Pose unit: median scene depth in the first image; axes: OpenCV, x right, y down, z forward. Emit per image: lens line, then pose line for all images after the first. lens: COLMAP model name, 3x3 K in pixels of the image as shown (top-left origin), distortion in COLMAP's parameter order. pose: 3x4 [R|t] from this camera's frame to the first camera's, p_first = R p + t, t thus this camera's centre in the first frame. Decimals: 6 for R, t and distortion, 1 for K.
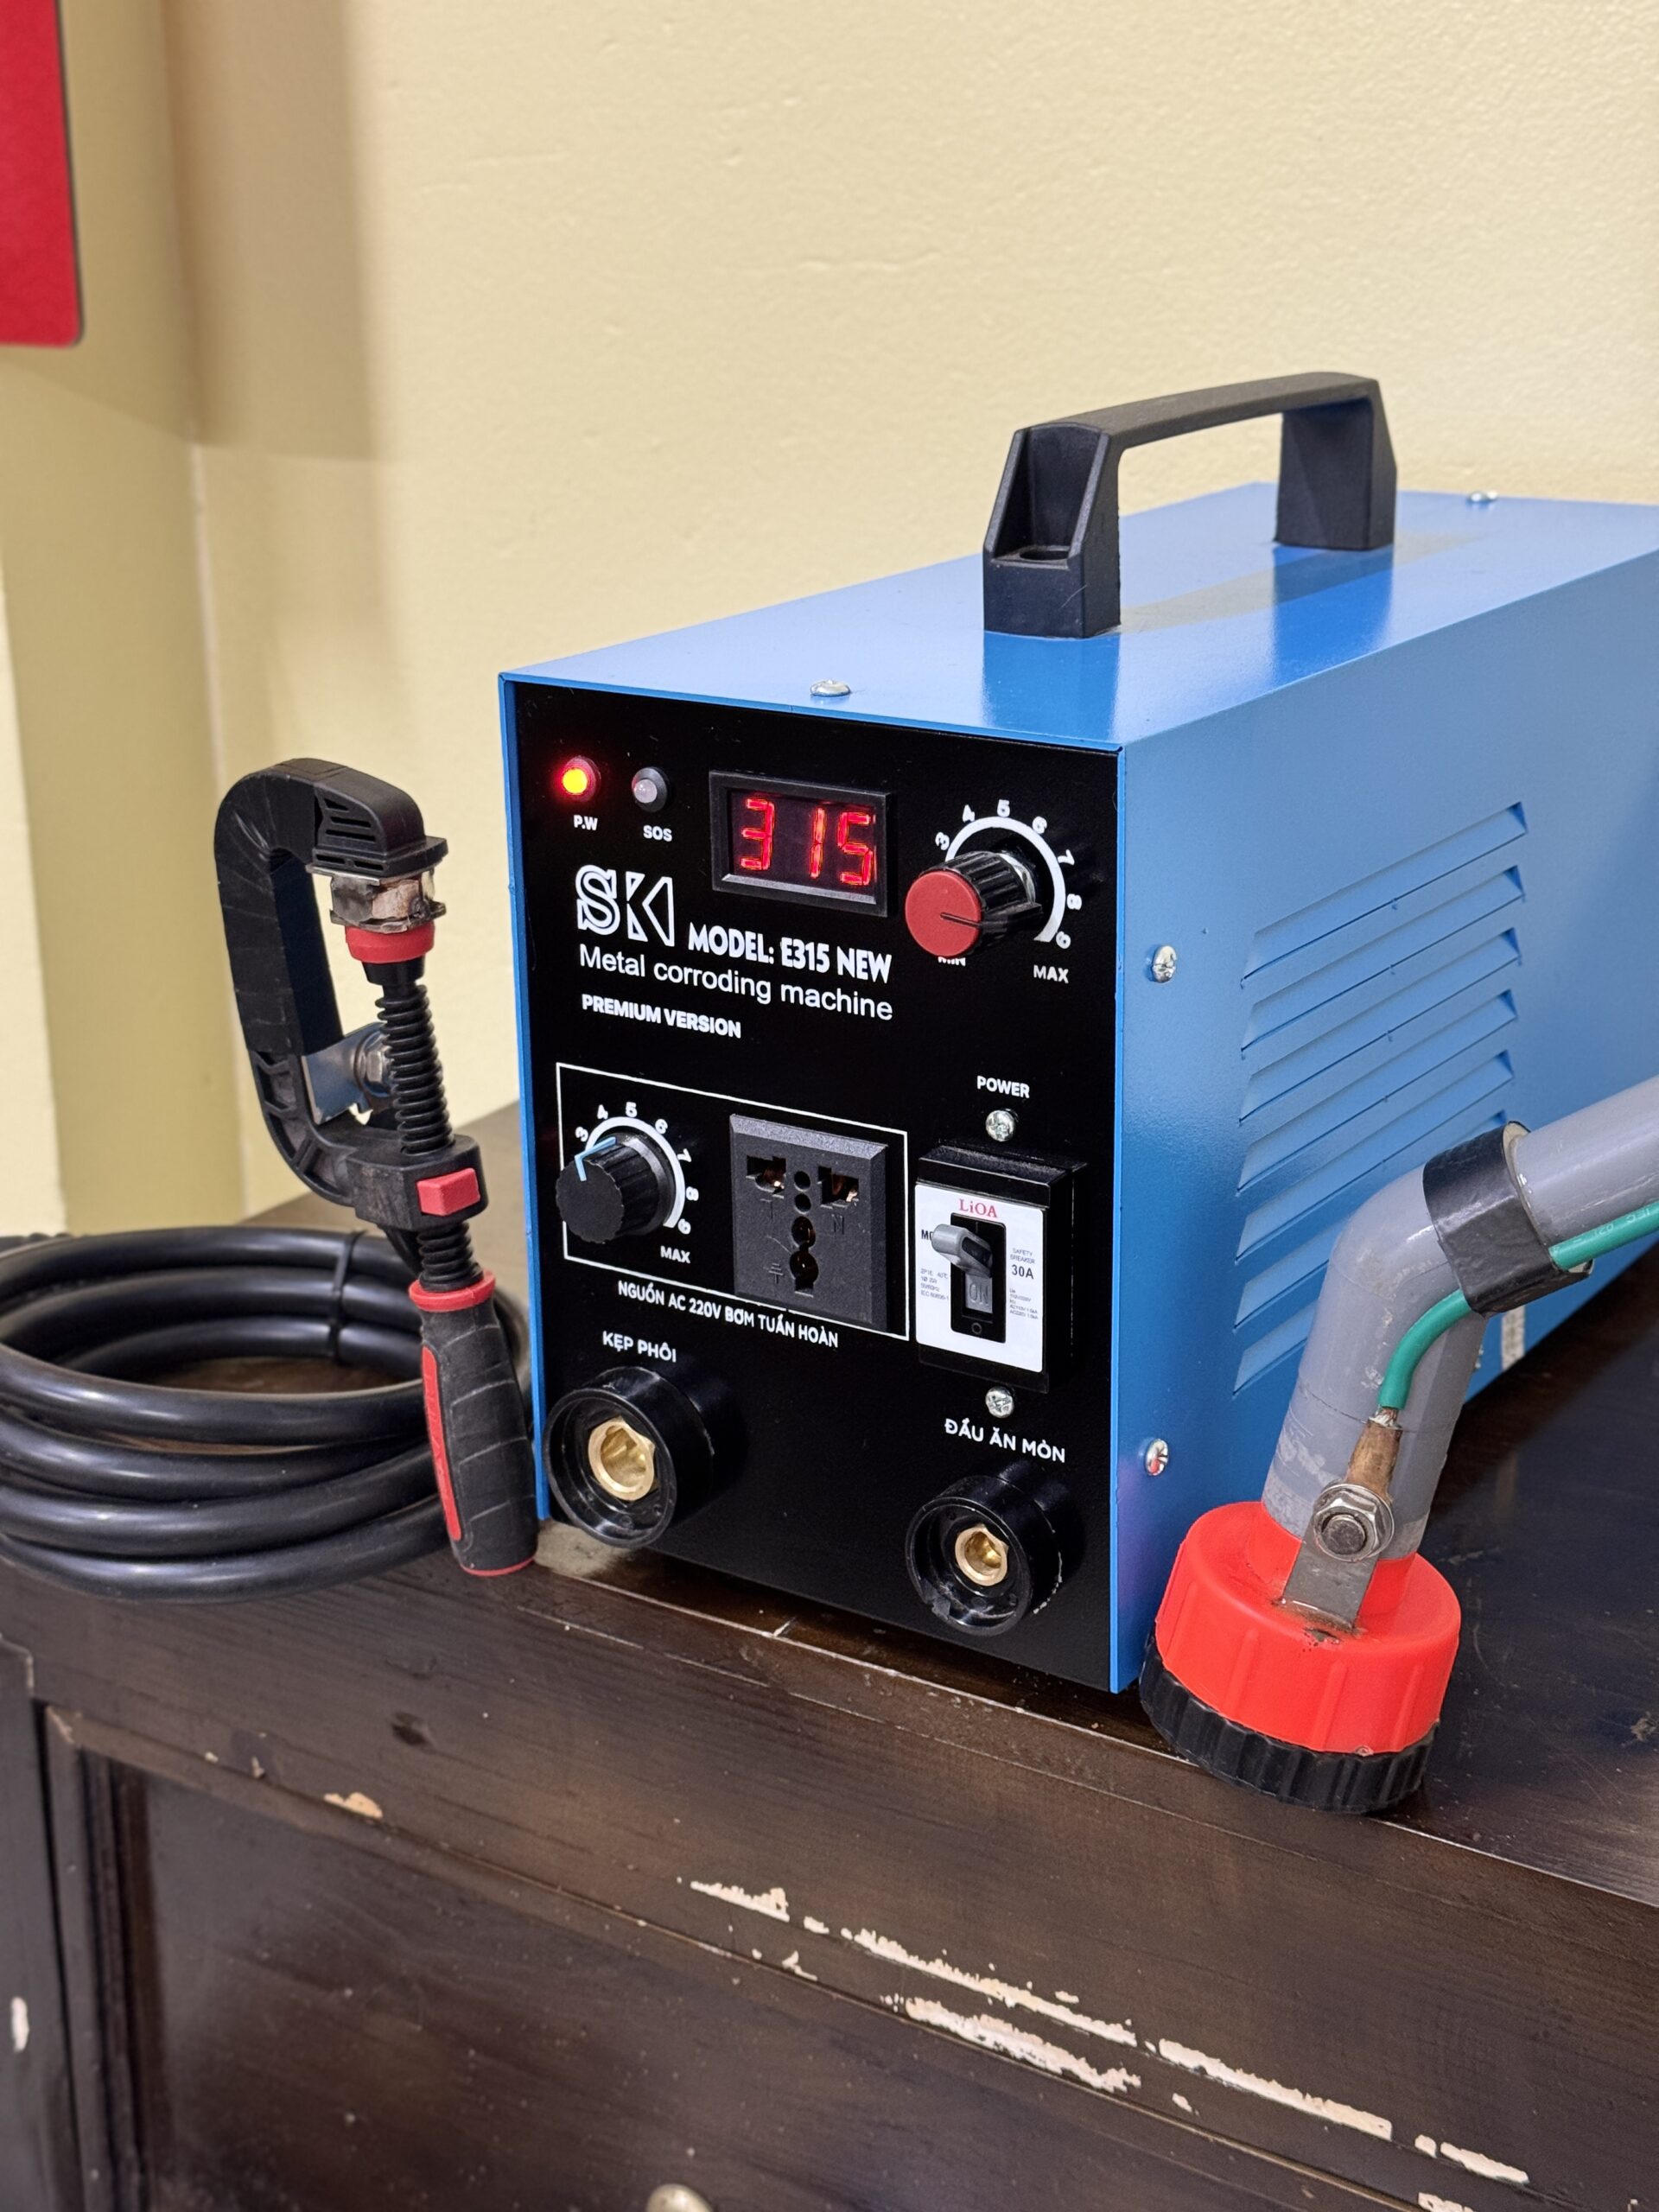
lens RADIAL K [[3144.9, 0, 843.9], [0, 3144.9, 1119.5], [0, 0, 1]] dist [0.221661, -0.623114]
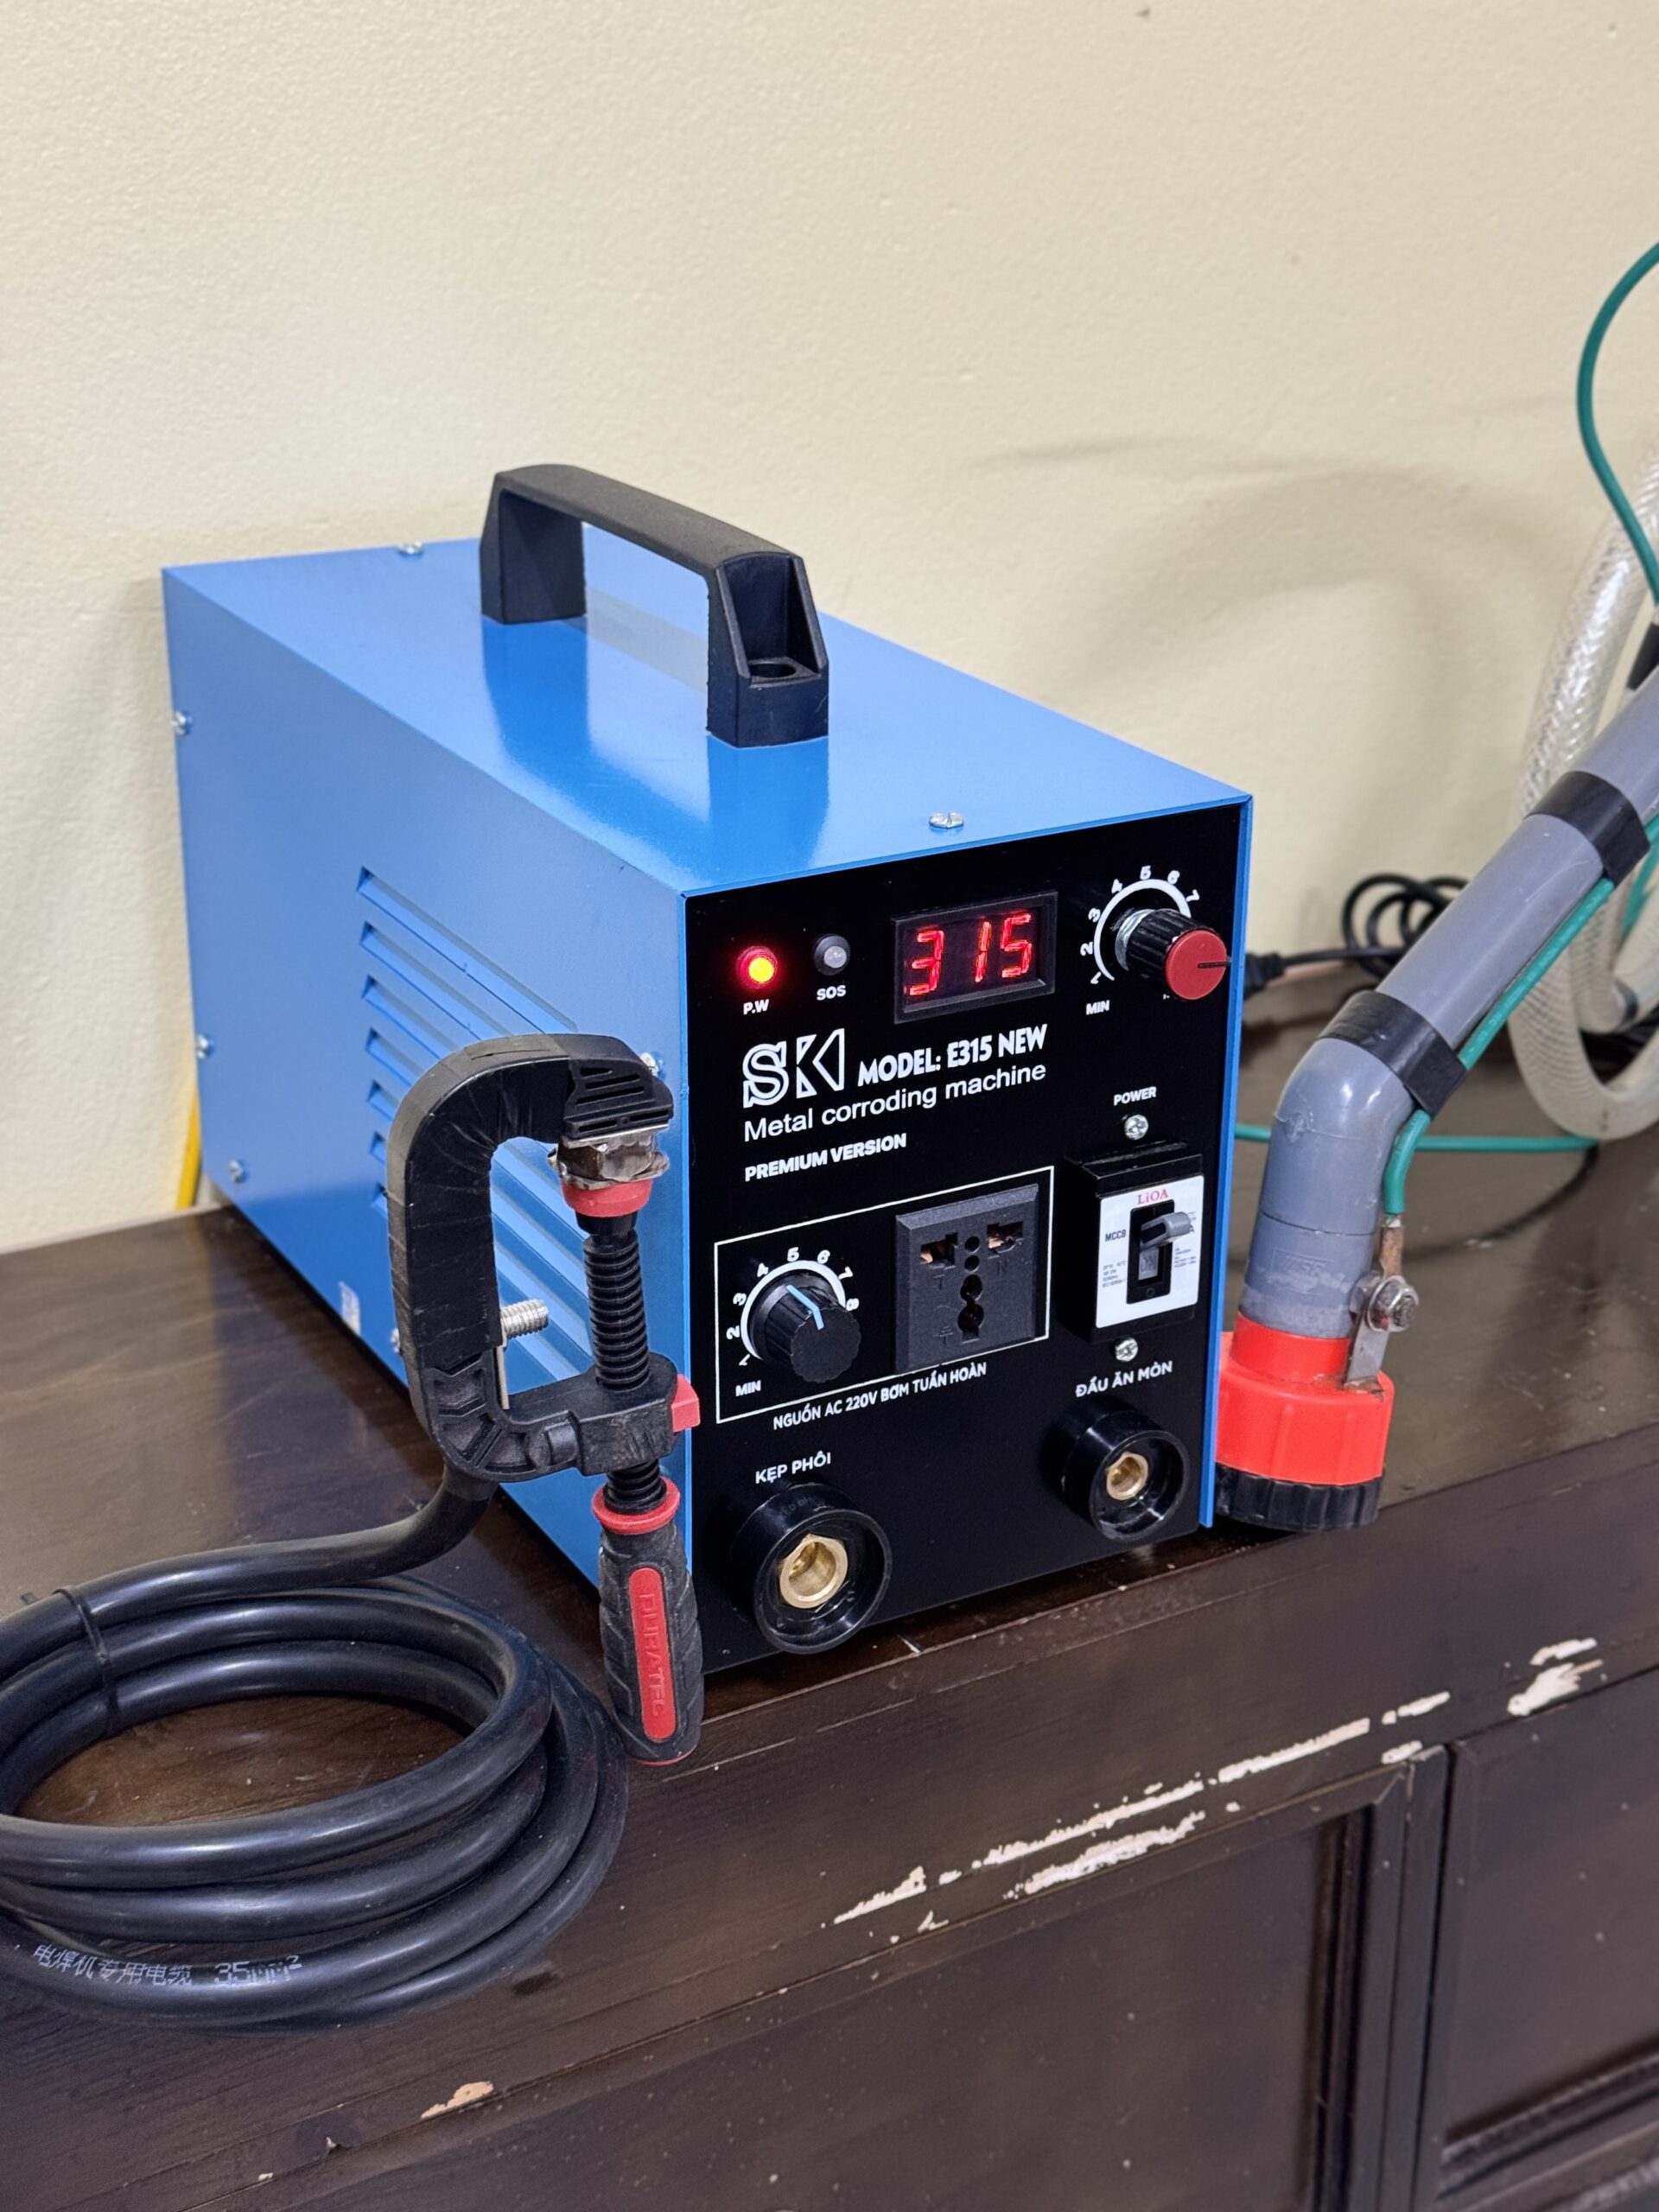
lens RADIAL K [[3144.9, 0, 843.9], [0, 3144.9, 1119.5], [0, 0, 1]] dist [0.221661, -0.623114]
pose [[0.433113, -0.324177, 0.841025, -0.951865], [0.268730, 0.937090, 0.222815, -0.281767], [-0.860347, 0.129505, 0.492982, 0.462947]]
